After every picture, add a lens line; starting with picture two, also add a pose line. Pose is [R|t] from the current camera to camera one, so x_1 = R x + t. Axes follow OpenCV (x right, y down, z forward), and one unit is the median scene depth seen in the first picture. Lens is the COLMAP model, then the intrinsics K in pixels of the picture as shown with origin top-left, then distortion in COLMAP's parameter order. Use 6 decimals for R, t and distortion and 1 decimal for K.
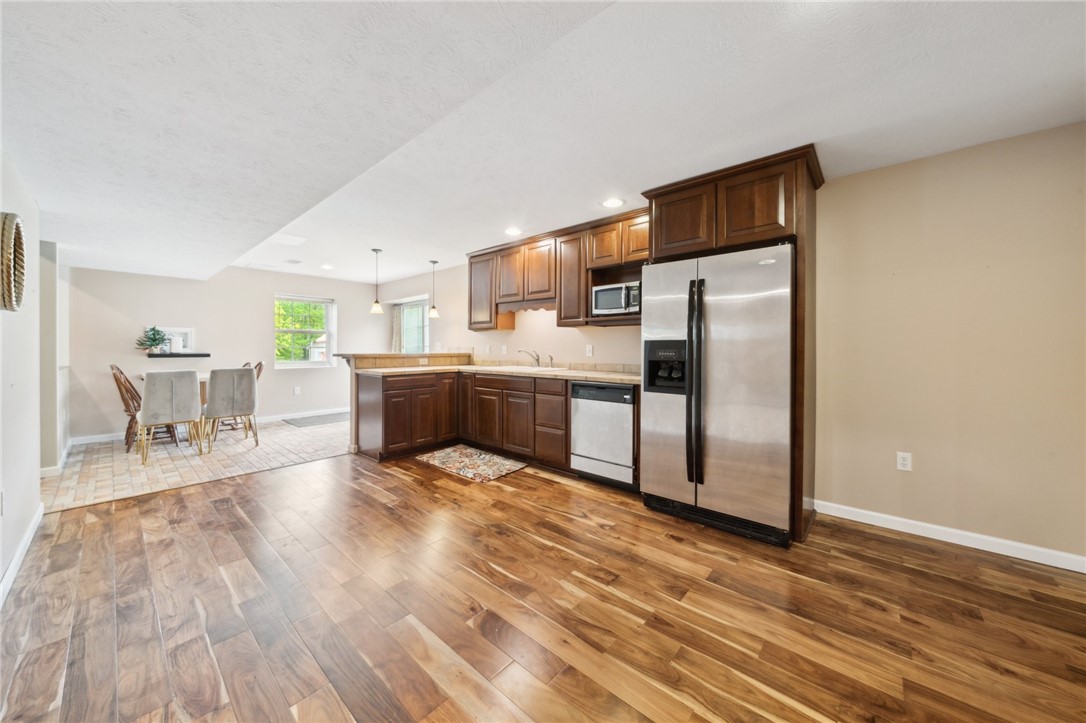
lens RADIAL K [[382.5, 0, 543.6], [0, 382.5, 350.0], [0, 0, 1]] dist [-0.004692, 0.000013]
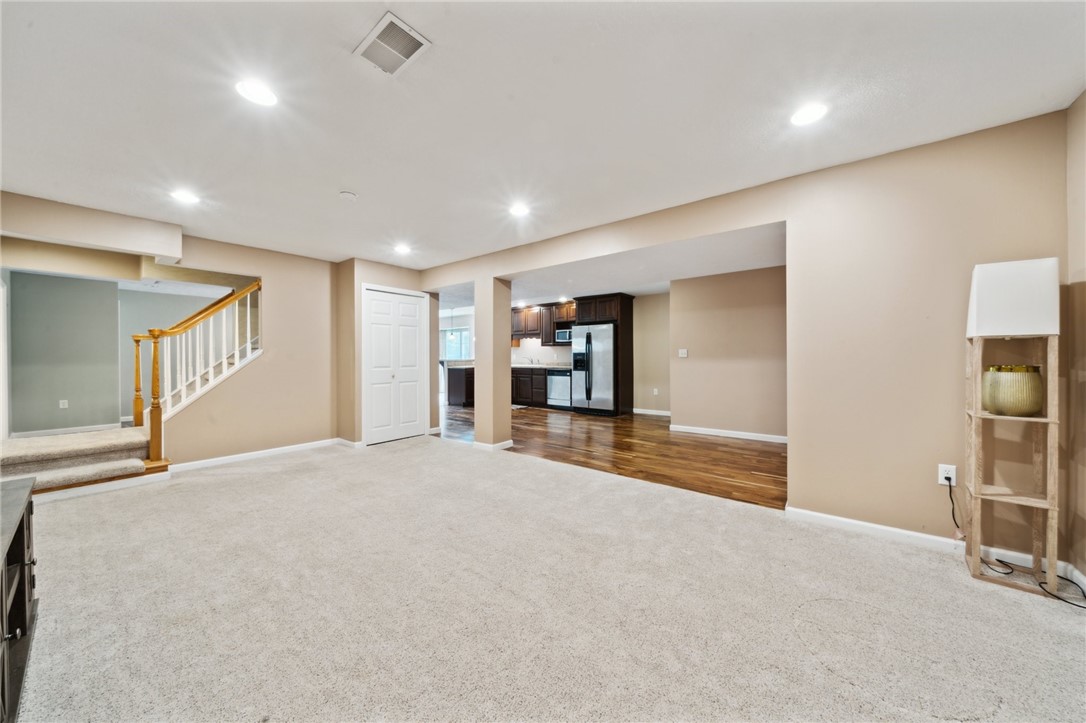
lens RADIAL K [[382.5, 0, 538.9], [0, 382.5, 357.6], [0, 0, 1]] dist [-0.004692, 0.000013]
pose [[0.999289, -0.009769, 0.036424, -0.071962], [0.009785, 0.999952, -0.000255, 0.007189], [-0.036420, 0.000611, 0.999336, -1.466801]]
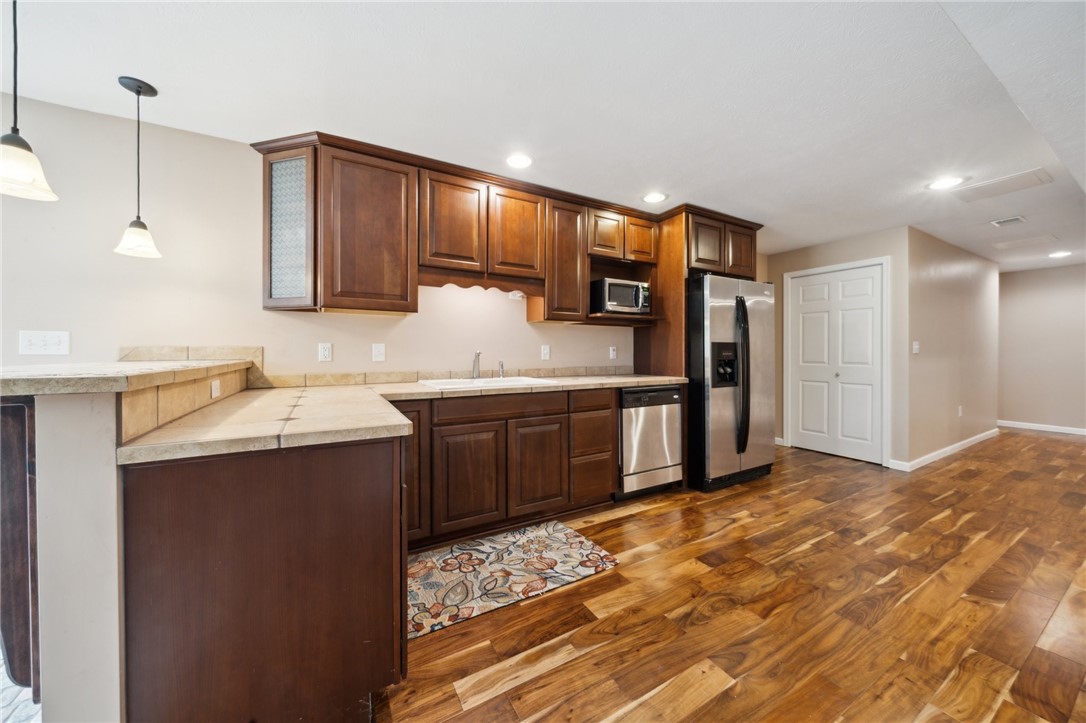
lens RADIAL K [[382.5, 0, 553.3], [0, 382.5, 347.3], [0, 0, 1]] dist [-0.004692, 0.000013]
pose [[0.319861, 0.004700, 0.947453, -0.760186], [0.003293, 0.999976, -0.006072, -0.003749], [-0.947459, 0.005062, 0.319838, 0.872701]]
